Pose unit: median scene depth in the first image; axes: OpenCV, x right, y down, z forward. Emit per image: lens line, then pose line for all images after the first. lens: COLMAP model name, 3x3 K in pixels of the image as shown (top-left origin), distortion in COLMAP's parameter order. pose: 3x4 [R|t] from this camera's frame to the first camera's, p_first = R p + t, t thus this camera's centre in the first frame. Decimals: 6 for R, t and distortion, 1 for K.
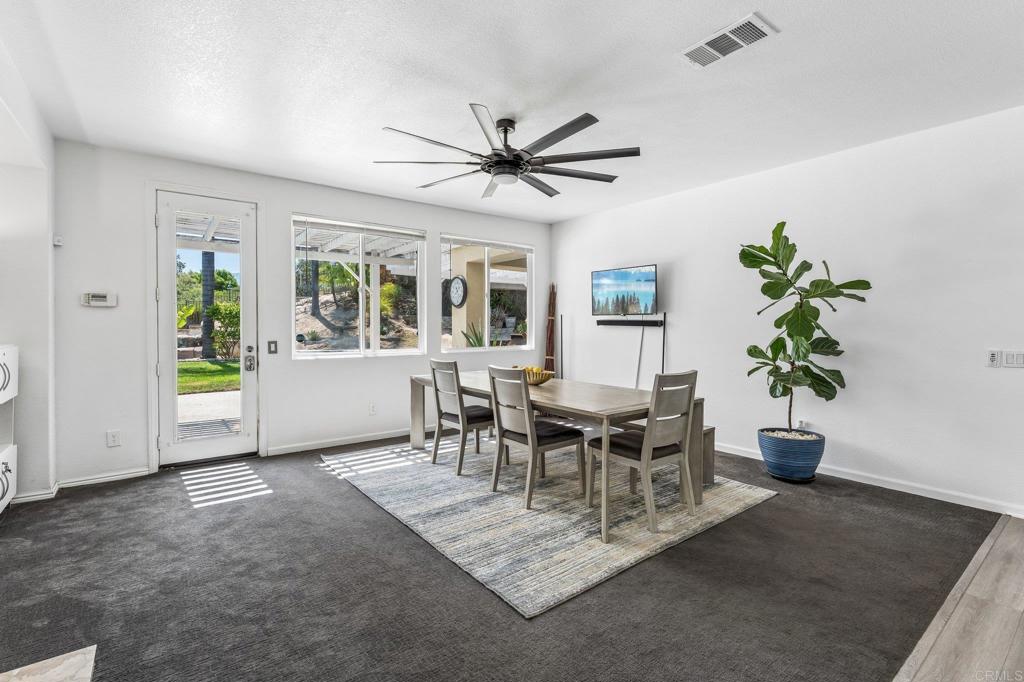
lens RADIAL K [[465.5, 0, 505.9], [0, 465.5, 328.3], [0, 0, 1]] dist [-0.000609, 0.000029]
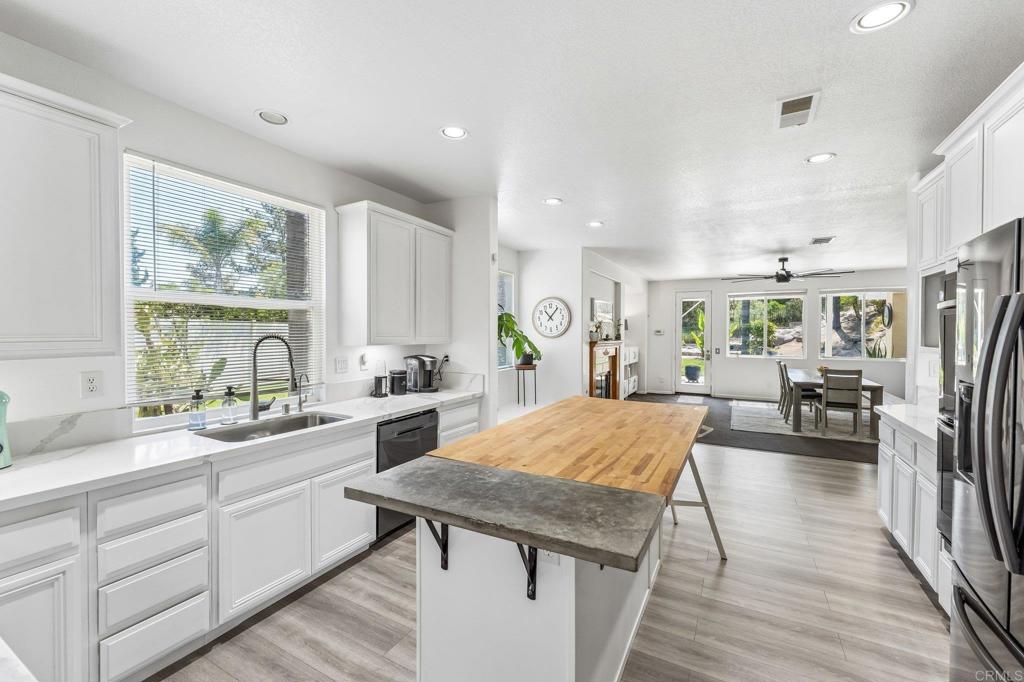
lens RADIAL K [[415.5, 0, 508.2], [0, 415.5, 338.3], [0, 0, 1]] dist [0.002190, 0.000251]
pose [[0.402400, 0.014017, -0.915357, 1.123336], [-0.008427, 0.999897, 0.011607, -0.044452], [0.915425, 0.003043, 0.402477, -0.914492]]
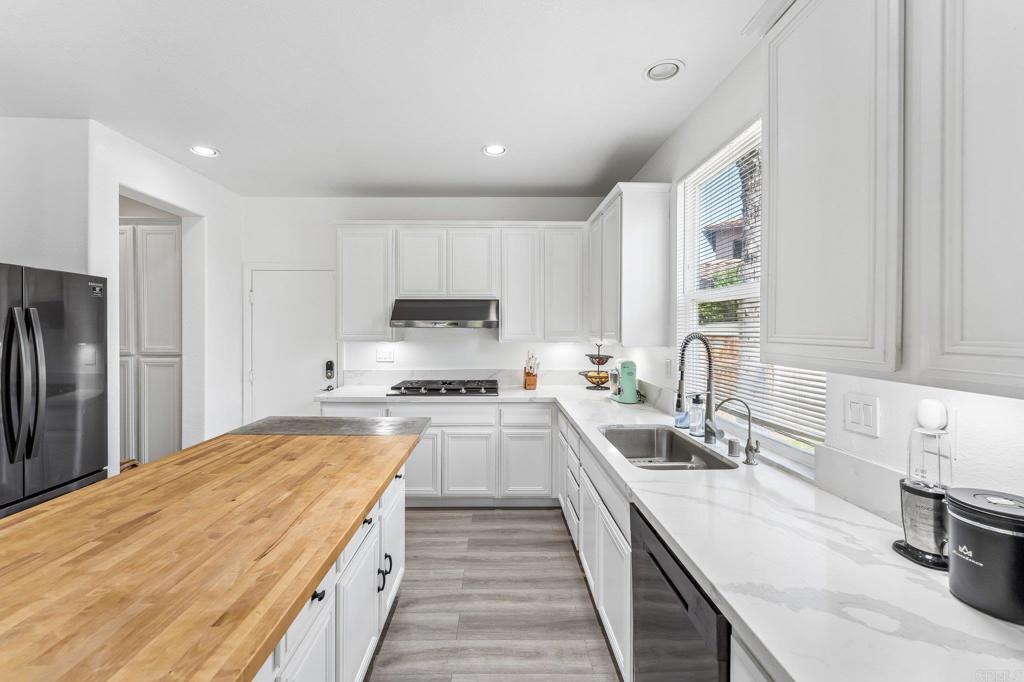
lens RADIAL K [[412.6, 0, 491.0], [0, 412.6, 328.9], [0, 0, 1]] dist [0.001361, 0.000109]
pose [[-0.791576, 0.001182, 0.611069, 0.267638], [0.005100, 0.999976, 0.004671, -0.049051], [-0.611049, 0.006814, -0.791563, -0.449568]]
